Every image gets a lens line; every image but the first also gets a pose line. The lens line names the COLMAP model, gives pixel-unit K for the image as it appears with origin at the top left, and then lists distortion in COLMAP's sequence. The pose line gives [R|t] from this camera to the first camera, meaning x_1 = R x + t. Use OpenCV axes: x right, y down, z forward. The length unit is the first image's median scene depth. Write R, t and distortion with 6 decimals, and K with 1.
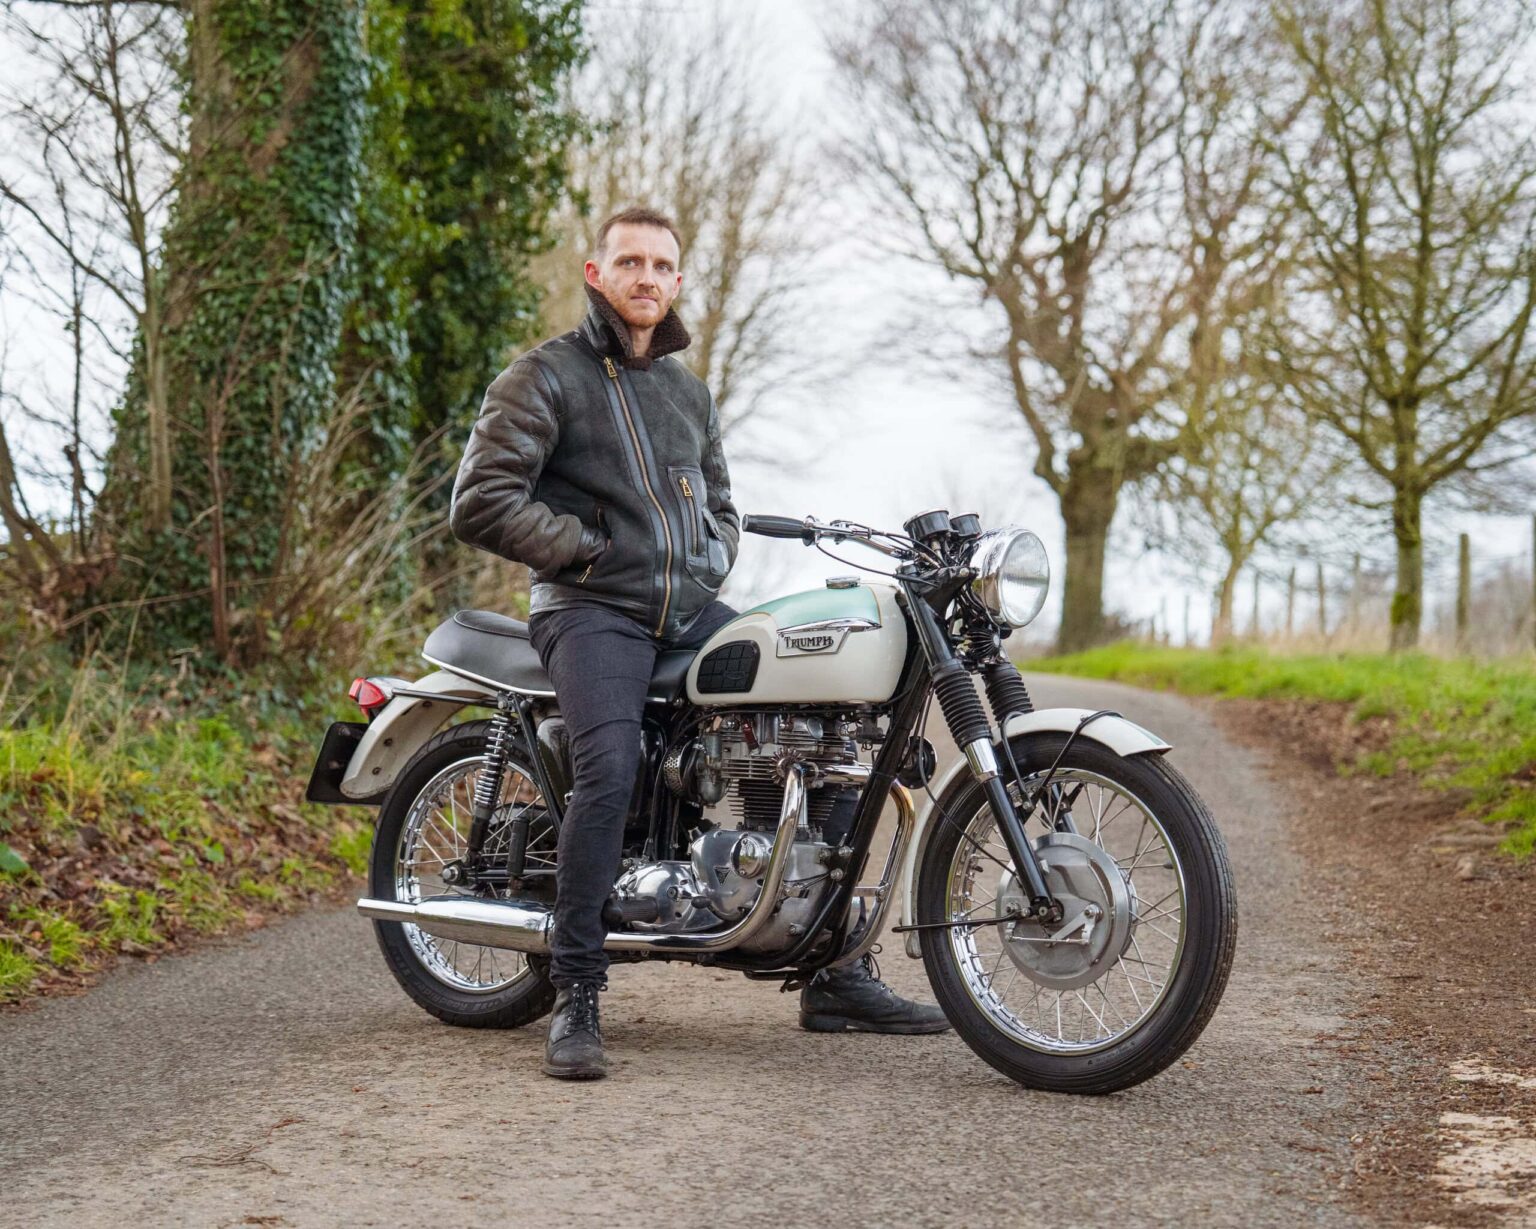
lens RADIAL K [[3230.3, 0, 768.0], [0, 3230.3, 614.5], [0, 0, 1]] dist [0.175435, -0.139226]
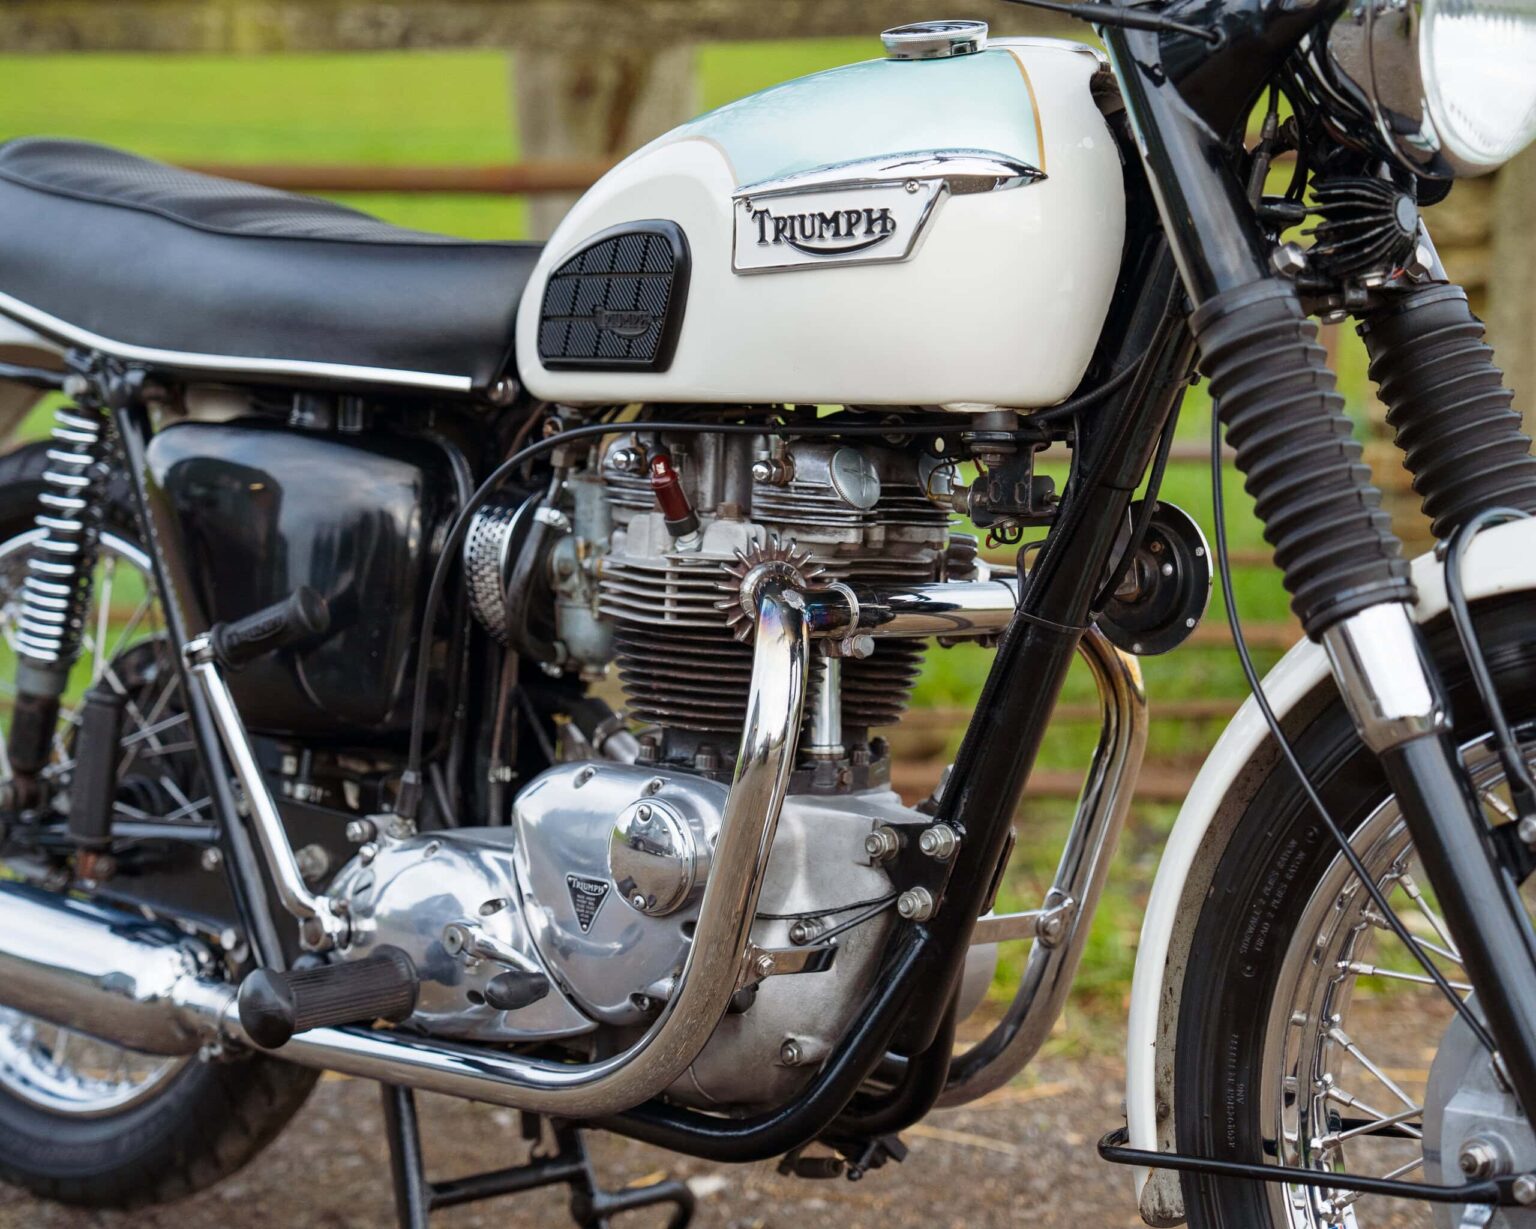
lens RADIAL K [[3230.3, 0, 768.0], [0, 3230.3, 614.5], [0, 0, 1]] dist [0.175435, -0.139226]
pose [[0.995695, 0.003881, -0.092611, 0.037309], [0.009170, 0.990098, 0.140080, 0.001433], [0.092237, -0.140327, 0.985800, 0.661607]]
